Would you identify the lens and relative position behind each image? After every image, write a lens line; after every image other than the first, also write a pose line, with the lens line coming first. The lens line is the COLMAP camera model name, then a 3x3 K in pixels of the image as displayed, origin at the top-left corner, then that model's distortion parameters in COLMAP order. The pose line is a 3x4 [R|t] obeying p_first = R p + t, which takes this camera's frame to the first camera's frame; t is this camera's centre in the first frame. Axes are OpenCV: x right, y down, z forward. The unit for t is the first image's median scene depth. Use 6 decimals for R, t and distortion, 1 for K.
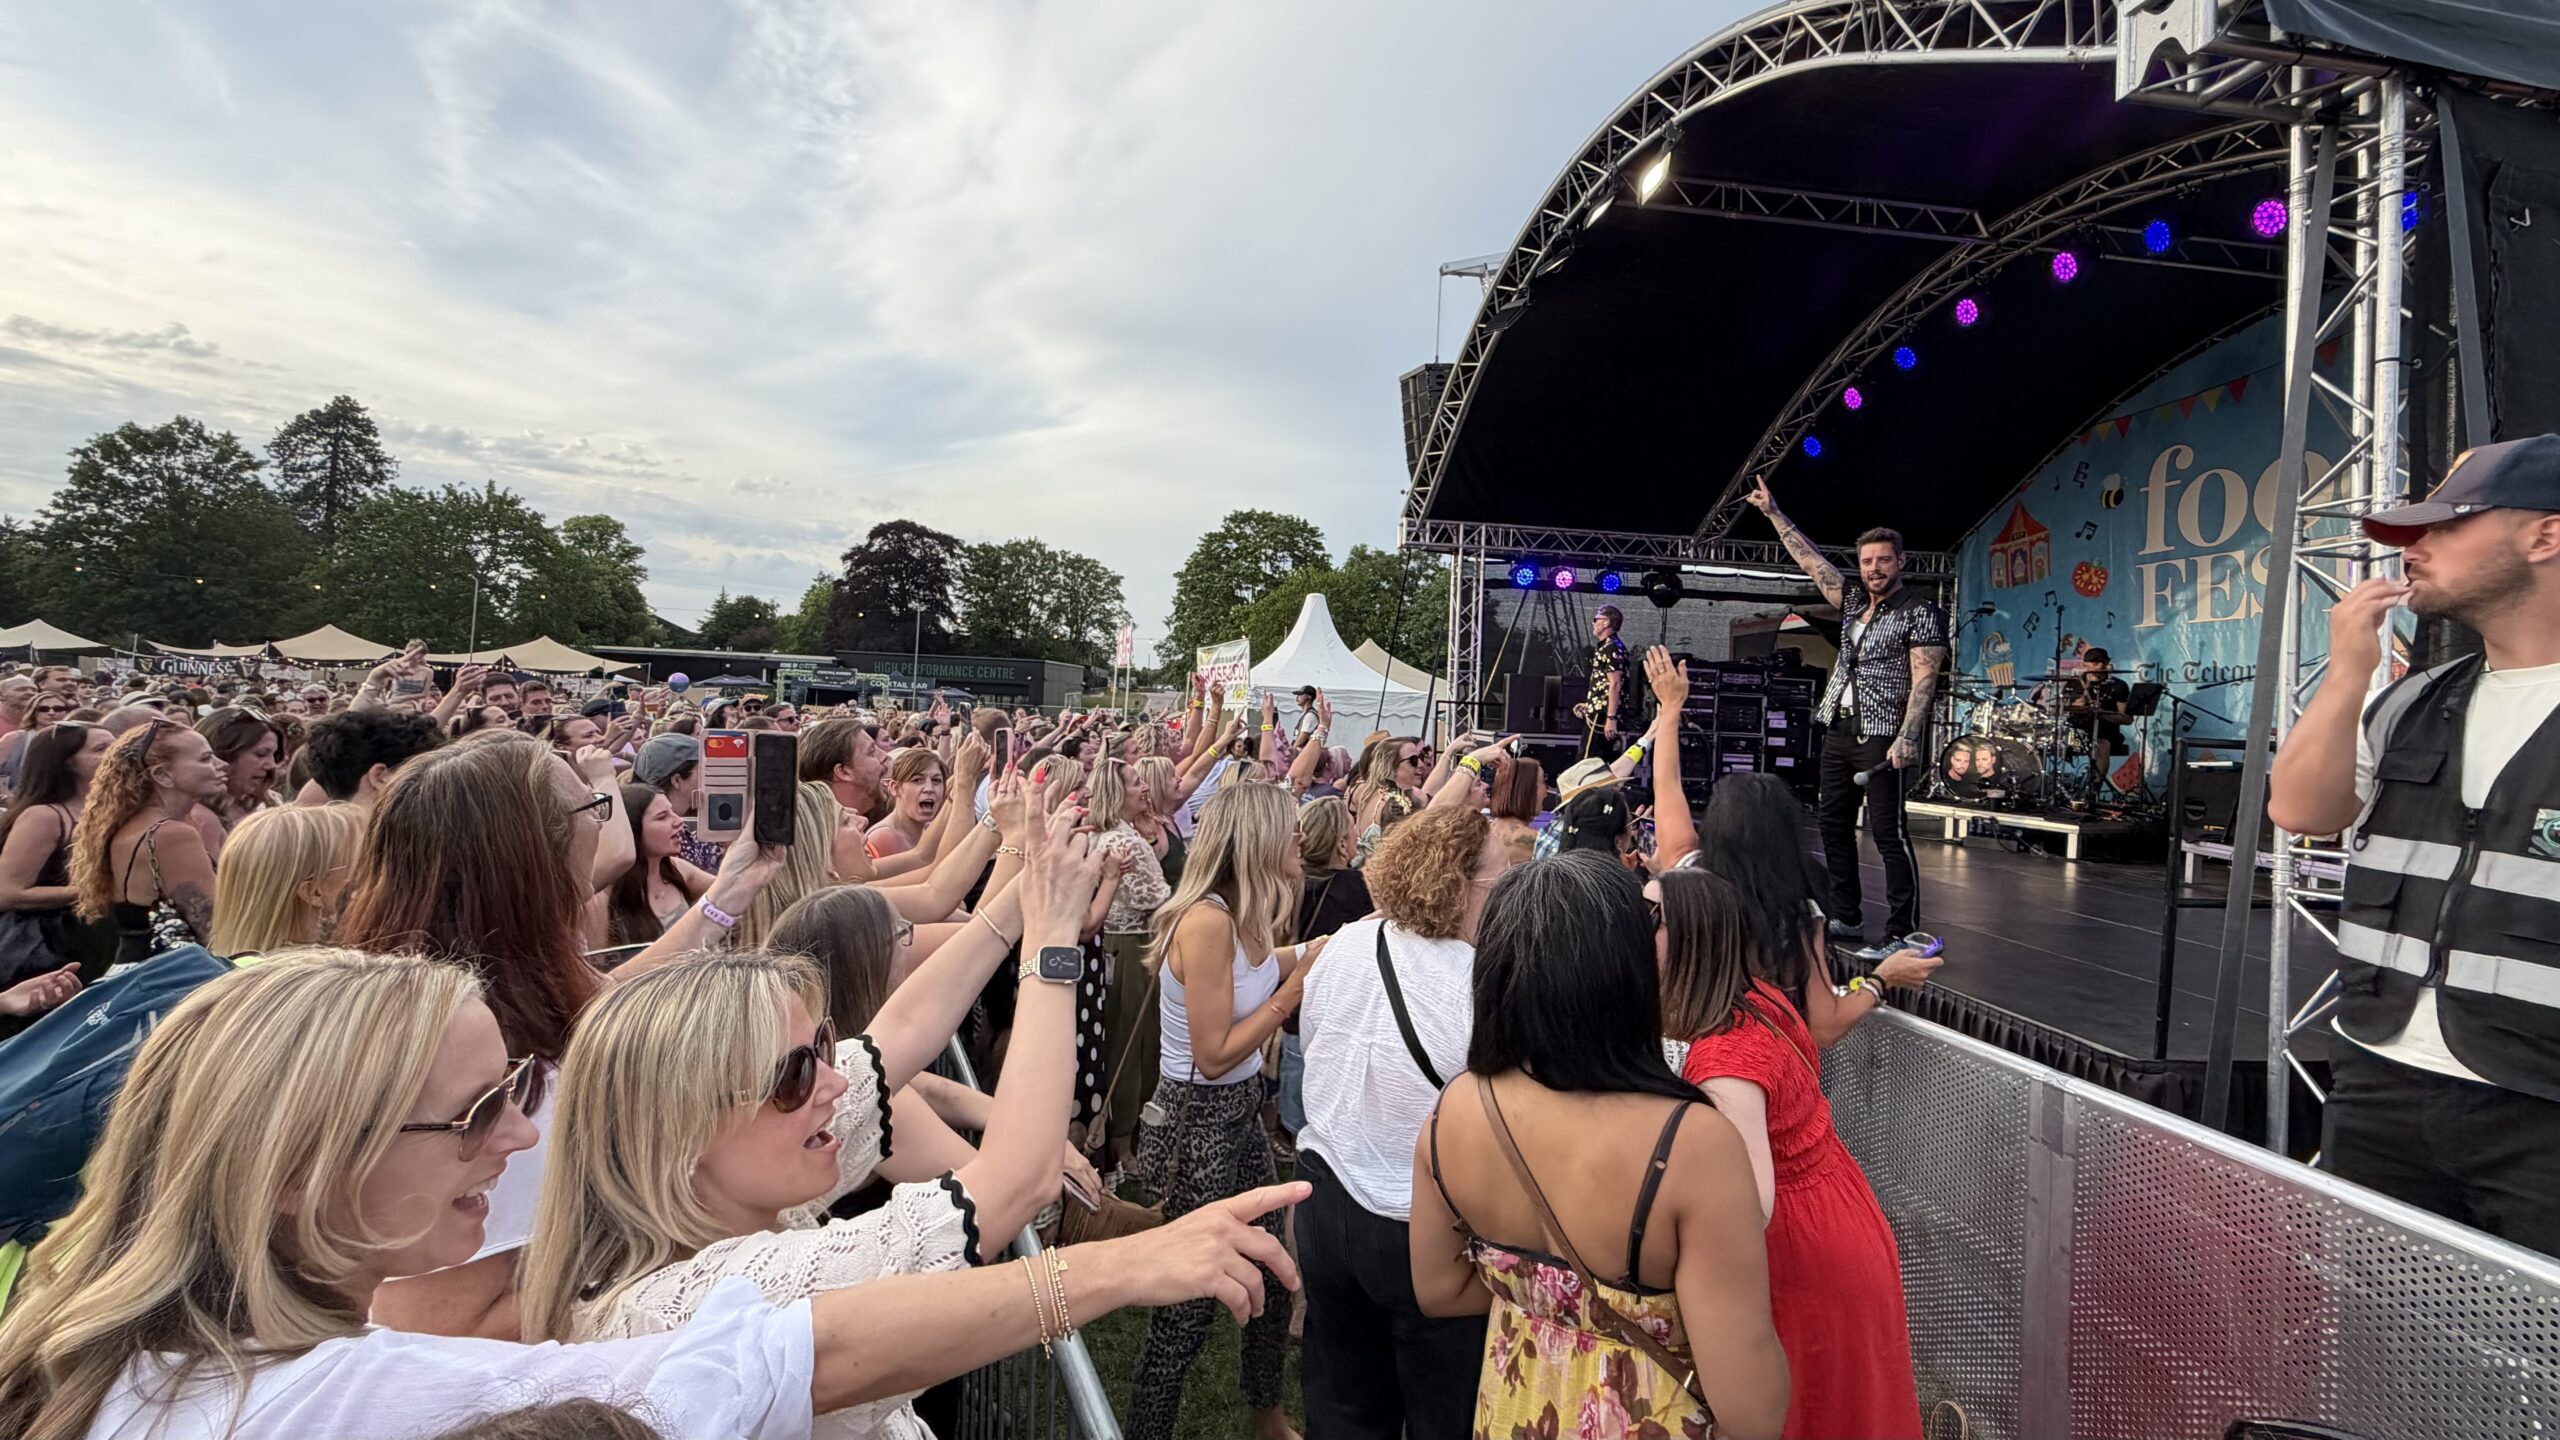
lens RADIAL K [[1110.7, 0, 1280.0], [0, 1110.7, 720.0], [0, 0, 1]] dist [-0.001447, -0.000050]
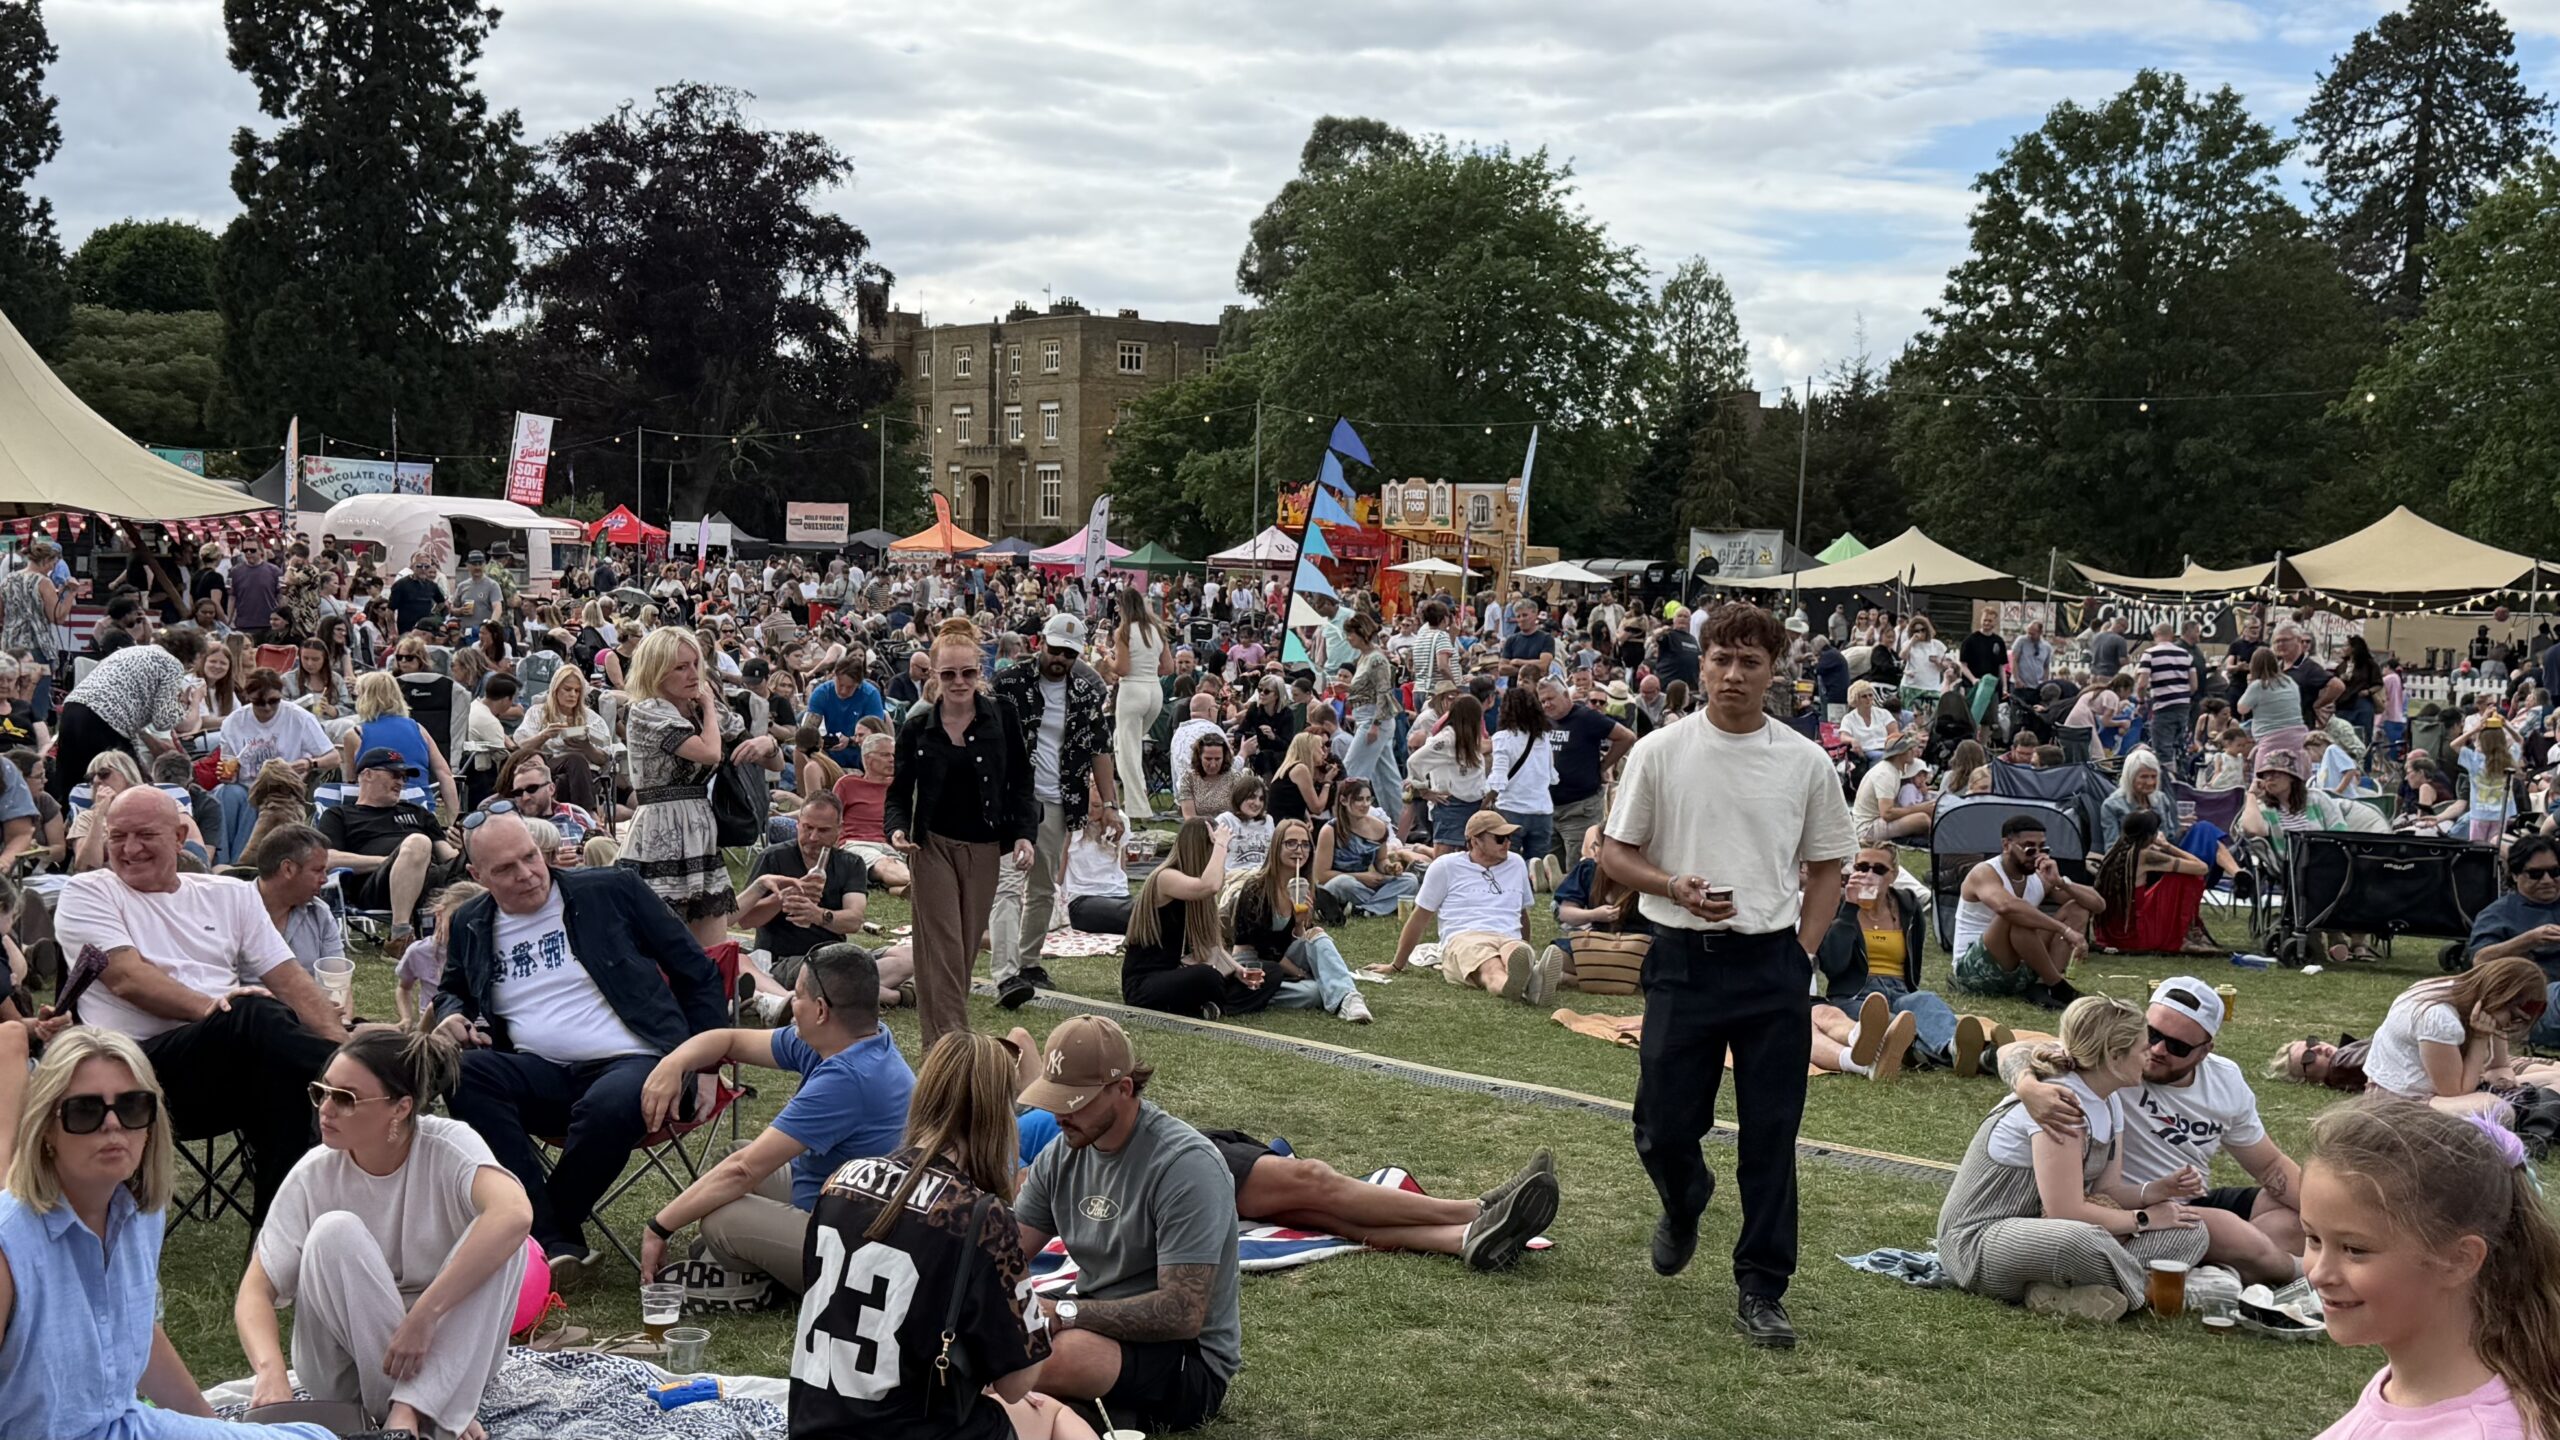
lens RADIAL K [[3033.8, 0, 1280.0], [0, 3033.8, 720.0], [0, 0, 1]] dist [0.129034, -0.260043]
pose [[0.488304, 0.008818, -0.872629, -0.064214], [-0.019316, 0.999813, -0.000706, 0.000455], [0.872460, 0.017201, 0.488383, 0.080325]]
